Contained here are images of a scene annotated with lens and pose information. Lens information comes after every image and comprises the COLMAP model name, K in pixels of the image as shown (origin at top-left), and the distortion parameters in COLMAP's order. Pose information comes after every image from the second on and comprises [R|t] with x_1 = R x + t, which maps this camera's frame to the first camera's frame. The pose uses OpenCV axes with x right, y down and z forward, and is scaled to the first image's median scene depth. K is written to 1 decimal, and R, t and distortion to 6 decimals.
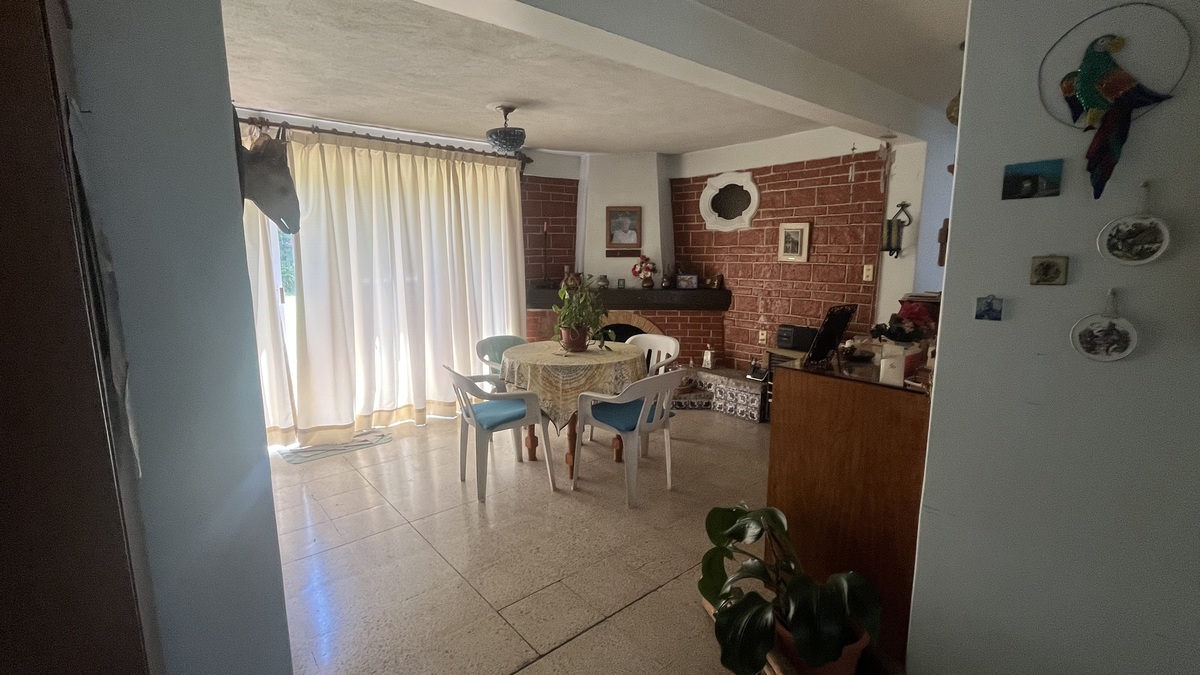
lens RADIAL K [[536.0, 0, 602.5], [0, 536.0, 335.2], [0, 0, 1]] dist [-0.000587, -0.000216]
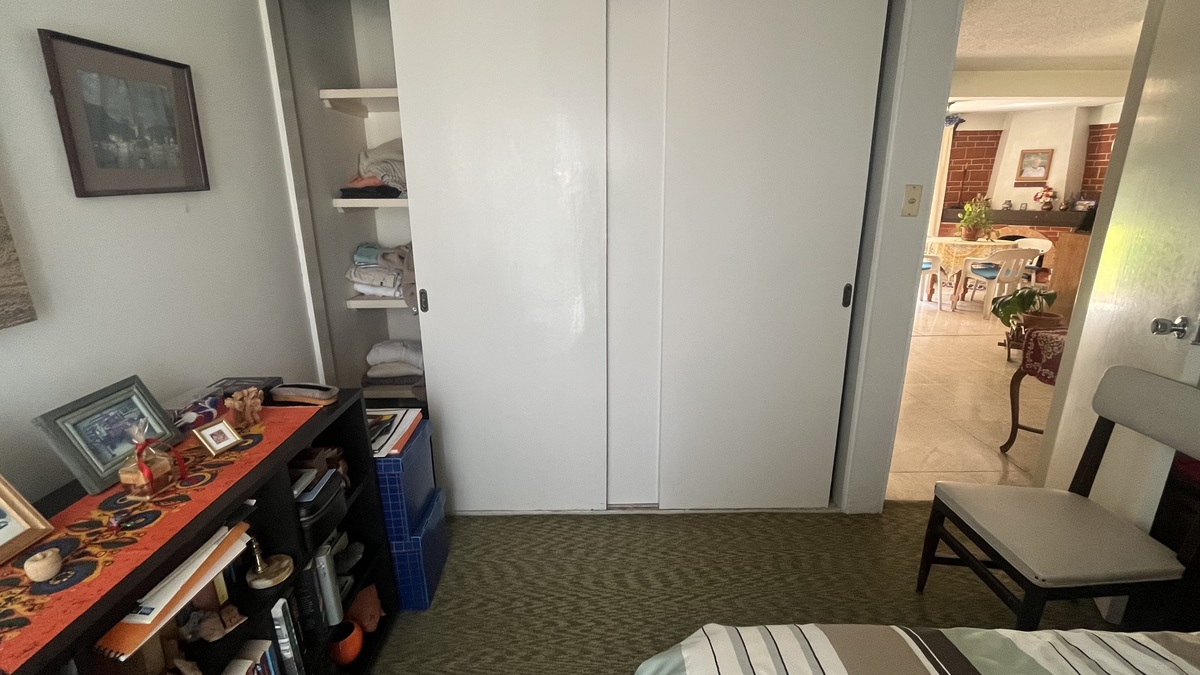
lens RADIAL K [[536.0, 0, 594.0], [0, 536.0, 336.5], [0, 0, 1]] dist [-0.000587, -0.000216]
pose [[0.759502, 0.174234, -0.626737, 0.123629], [-0.096462, 0.982976, 0.156373, 0.130908], [0.643313, -0.058309, 0.763380, -0.835441]]
